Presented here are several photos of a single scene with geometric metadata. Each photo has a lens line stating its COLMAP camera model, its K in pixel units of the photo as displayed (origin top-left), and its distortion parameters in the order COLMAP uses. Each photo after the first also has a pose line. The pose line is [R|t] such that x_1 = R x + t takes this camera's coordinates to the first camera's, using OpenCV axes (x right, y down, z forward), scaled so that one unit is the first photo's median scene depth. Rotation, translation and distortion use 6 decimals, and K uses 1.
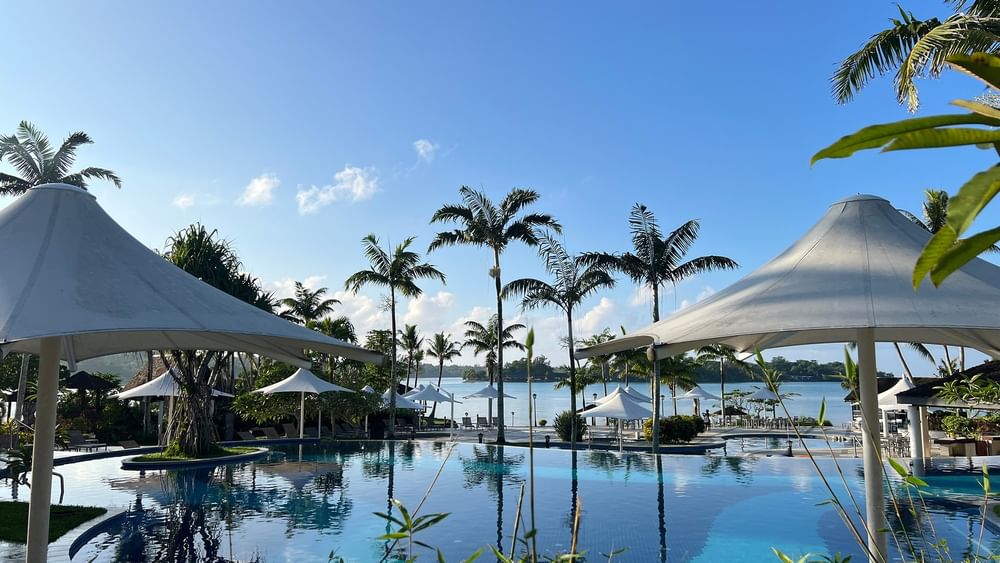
lens RADIAL K [[748.9, 0, 499.9], [0, 748.9, 261.4], [0, 0, 1]] dist [0.099959, -0.000684]
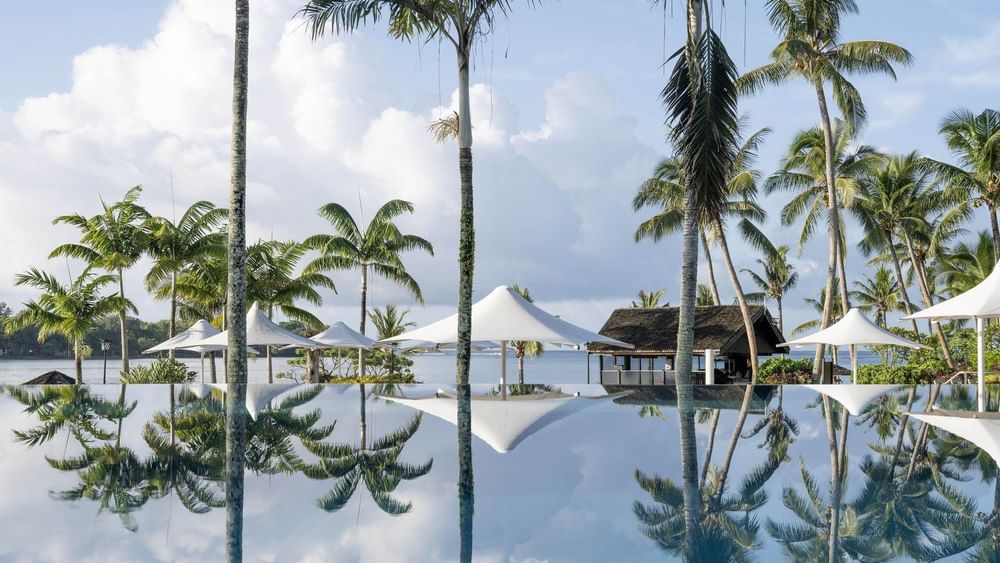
lens RADIAL K [[1482.2, 0, 500.0], [0, 1482.2, 281.5], [0, 0, 1]] dist [-0.019827, -0.043520]
pose [[0.845202, 0.025334, 0.533847, -0.130001], [-0.080912, 0.993428, 0.080958, 0.060467], [-0.528287, -0.111621, 0.841697, 0.200114]]
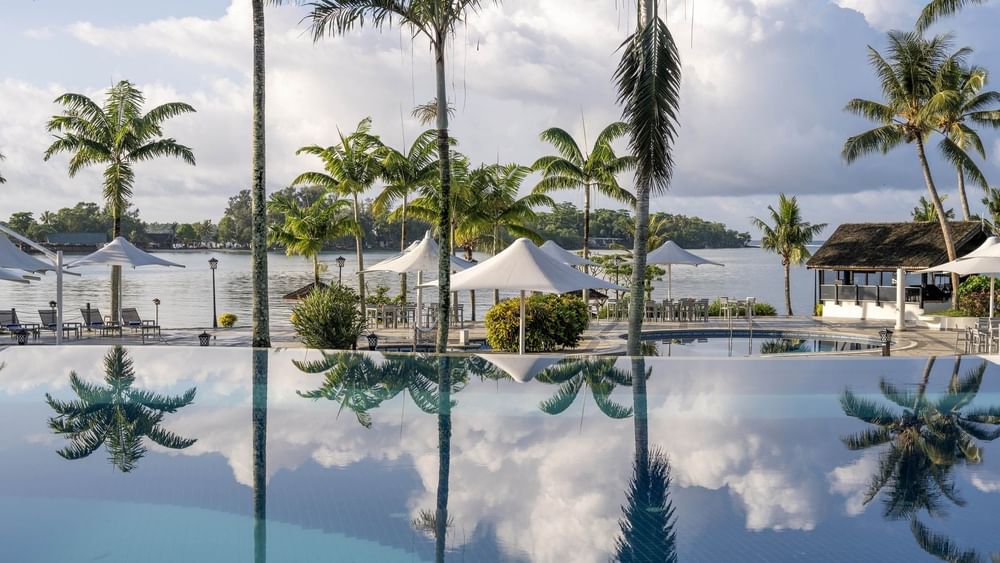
lens RADIAL K [[1482.2, 0, 500.0], [0, 1482.2, 281.5], [0, 0, 1]] dist [-0.019827, -0.043520]
pose [[0.952031, -0.007014, 0.305920, -0.062494], [-0.047495, 0.984235, 0.170370, 0.029124], [-0.302292, -0.176727, 0.936689, 0.105372]]
